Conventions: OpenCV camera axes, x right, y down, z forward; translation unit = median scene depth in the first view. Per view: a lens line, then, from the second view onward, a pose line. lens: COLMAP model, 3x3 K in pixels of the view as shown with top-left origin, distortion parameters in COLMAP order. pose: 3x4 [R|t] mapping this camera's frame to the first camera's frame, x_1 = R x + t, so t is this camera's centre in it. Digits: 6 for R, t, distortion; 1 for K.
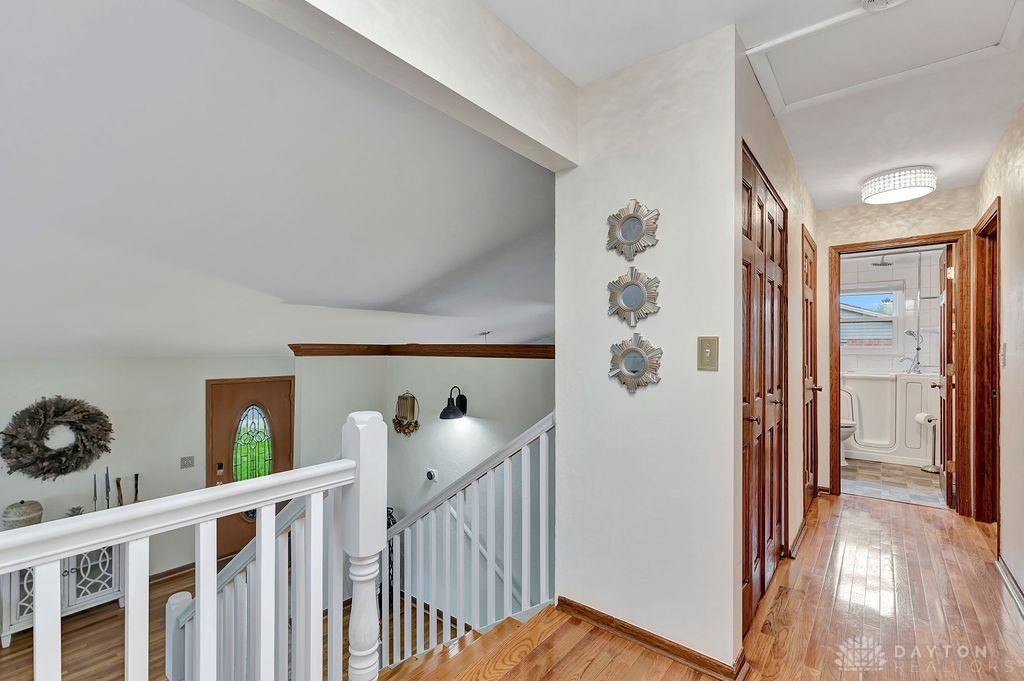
lens RADIAL K [[464.3, 0, 510.2], [0, 464.3, 350.9], [0, 0, 1]] dist [-0.000369, -0.000169]
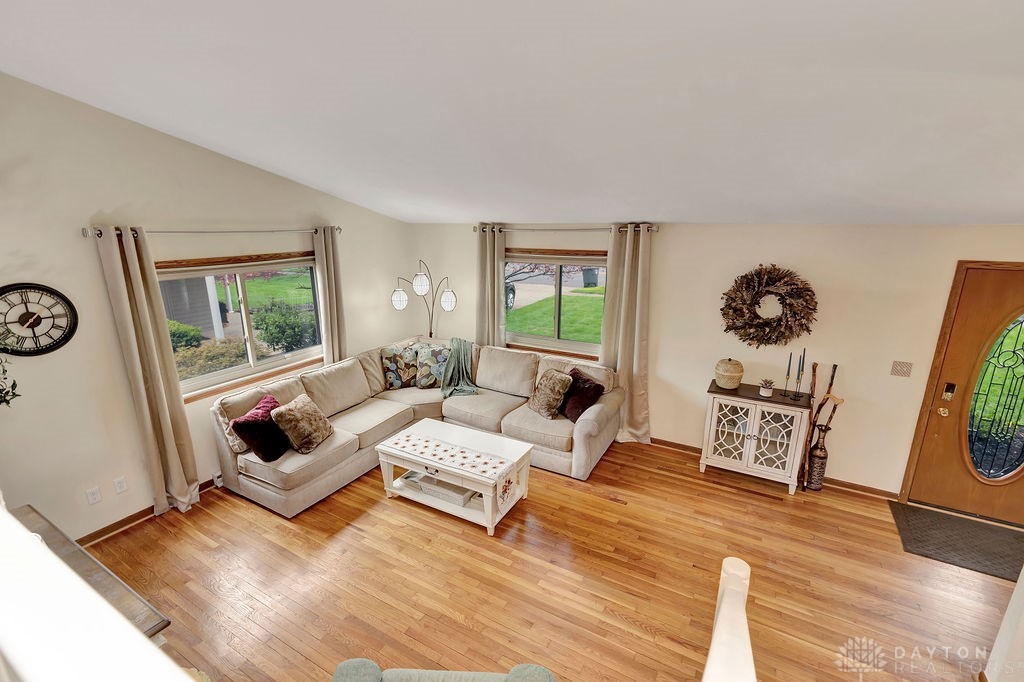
lens RADIAL K [[461.0, 0, 512.0], [0, 461.0, 341.0], [0, 0, 1]] dist [0.003583, 0.000112]
pose [[0.146685, 0.257278, -0.955140, -0.096137], [-0.001931, 0.965657, 0.259814, 0.001831], [0.989181, -0.036266, 0.142144, 0.320661]]
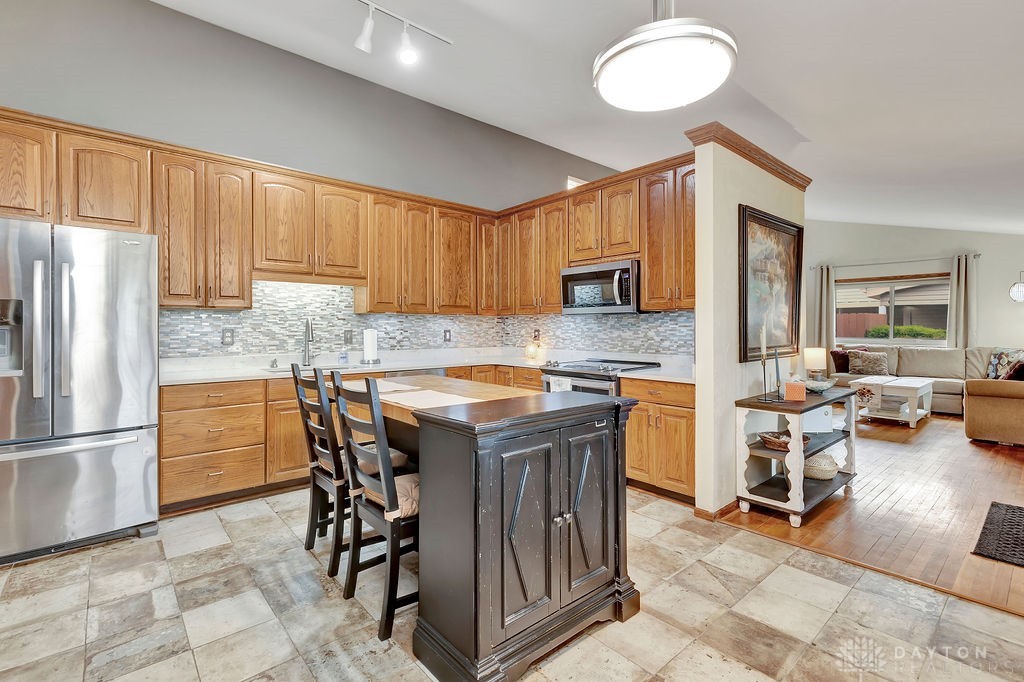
lens RADIAL K [[471.0, 0, 507.8], [0, 471.0, 327.7], [0, 0, 1]] dist [0.000681, -0.000458]
pose [[-0.982369, 0.004692, 0.186892, -0.054671], [0.004704, 0.999989, -0.000376, 0.280554], [-0.186892, 0.000510, -0.982380, 1.987419]]
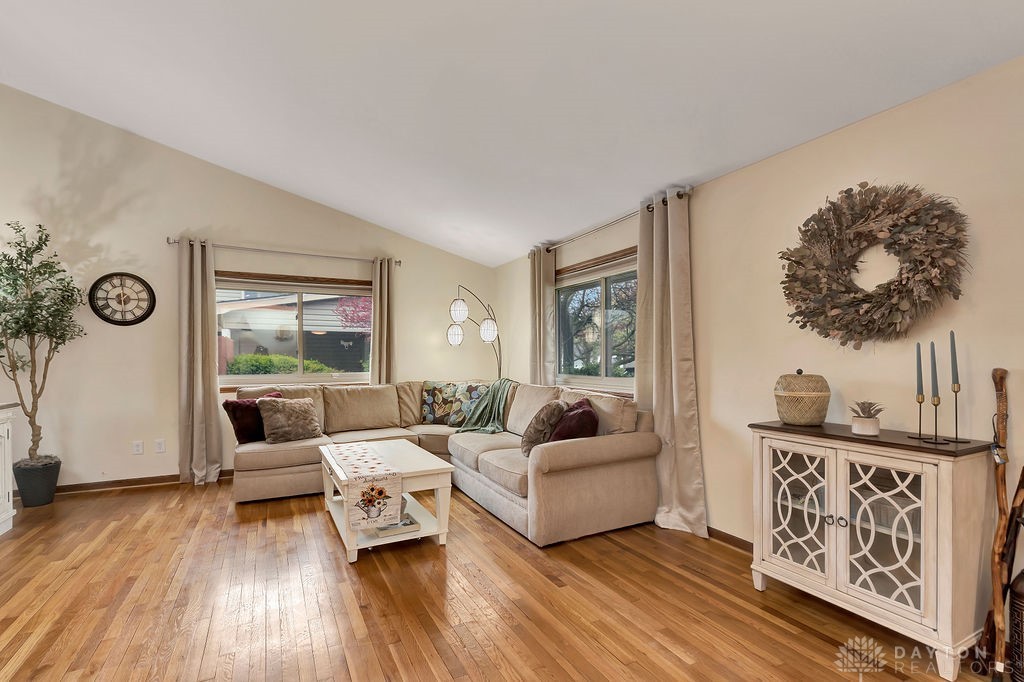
lens RADIAL K [[469.8, 0, 508.3], [0, 469.8, 363.8], [0, 0, 1]] dist [0.002396, -0.000034]
pose [[-0.420682, 0.020816, -0.906969, -0.330408], [0.006326, 0.999780, 0.020012, 0.283673], [0.907186, 0.002681, -0.420721, 0.862350]]
